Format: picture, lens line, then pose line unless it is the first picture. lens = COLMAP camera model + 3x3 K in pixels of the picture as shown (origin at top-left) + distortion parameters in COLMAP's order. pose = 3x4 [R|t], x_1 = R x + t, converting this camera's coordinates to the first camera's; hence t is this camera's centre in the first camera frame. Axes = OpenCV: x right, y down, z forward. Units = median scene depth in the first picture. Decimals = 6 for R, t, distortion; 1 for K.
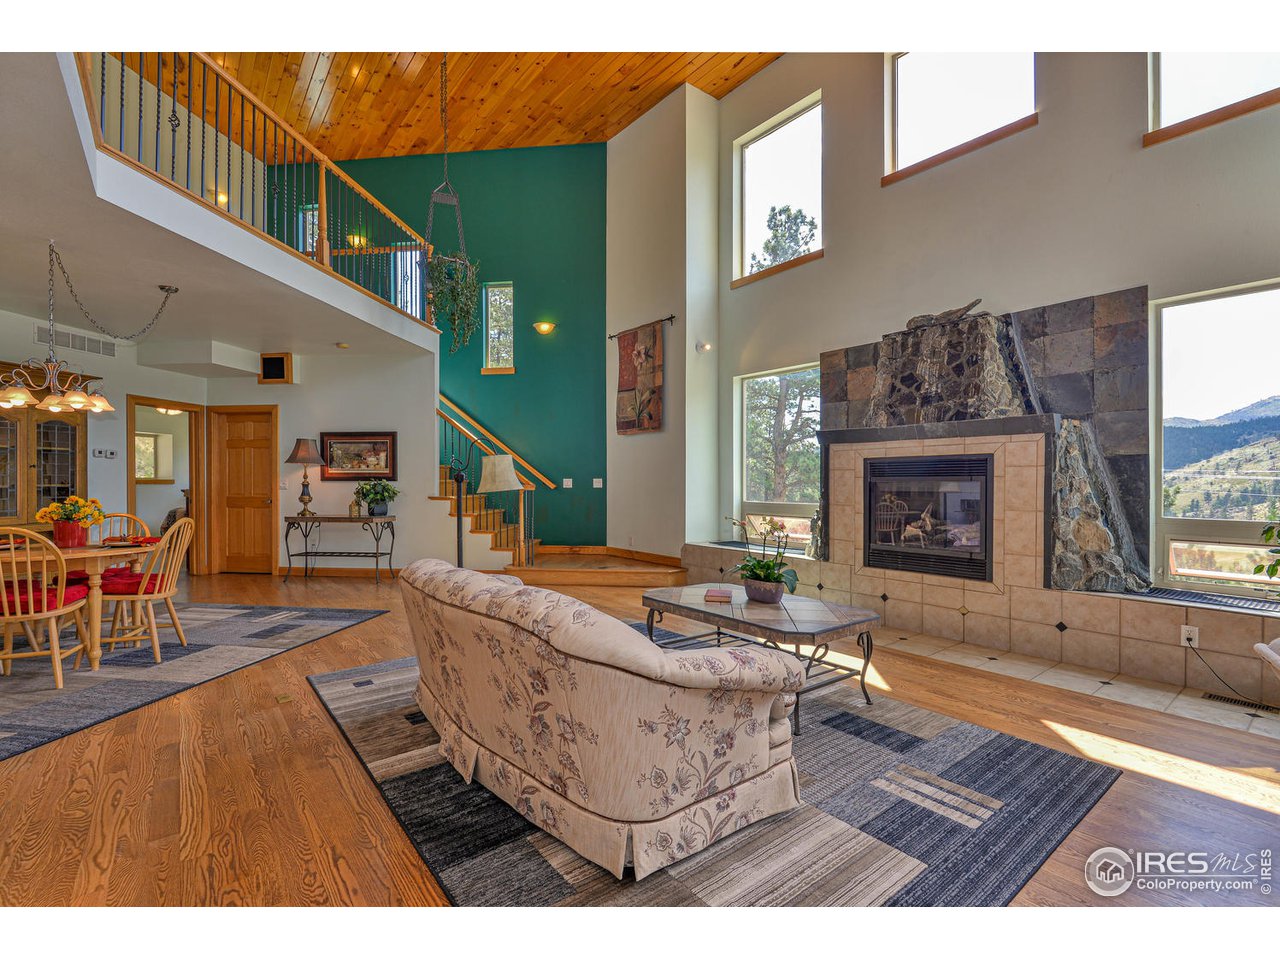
lens RADIAL K [[579.5, 0, 636.1], [0, 579.5, 482.0], [0, 0, 1]] dist [-0.001200, -0.001116]
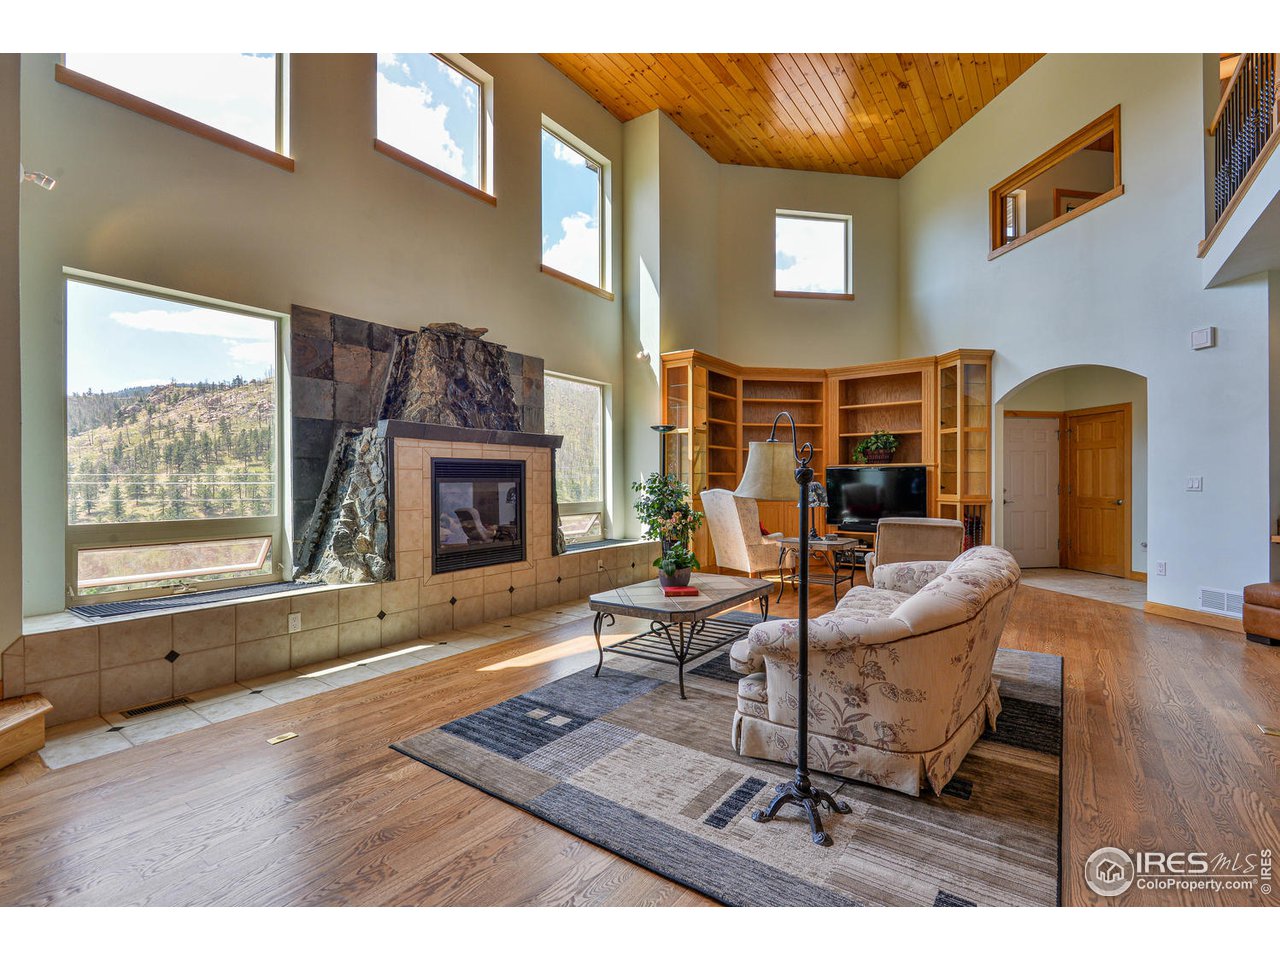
lens RADIAL K [[578.1, 0, 639.8], [0, 578.1, 484.8], [0, 0, 1]] dist [-0.000848, -0.007533]
pose [[-0.267817, -0.006308, 0.963449, -0.600654], [0.003840, 0.999964, 0.007614, -0.003166], [-0.963462, 0.005739, -0.267783, 0.962778]]
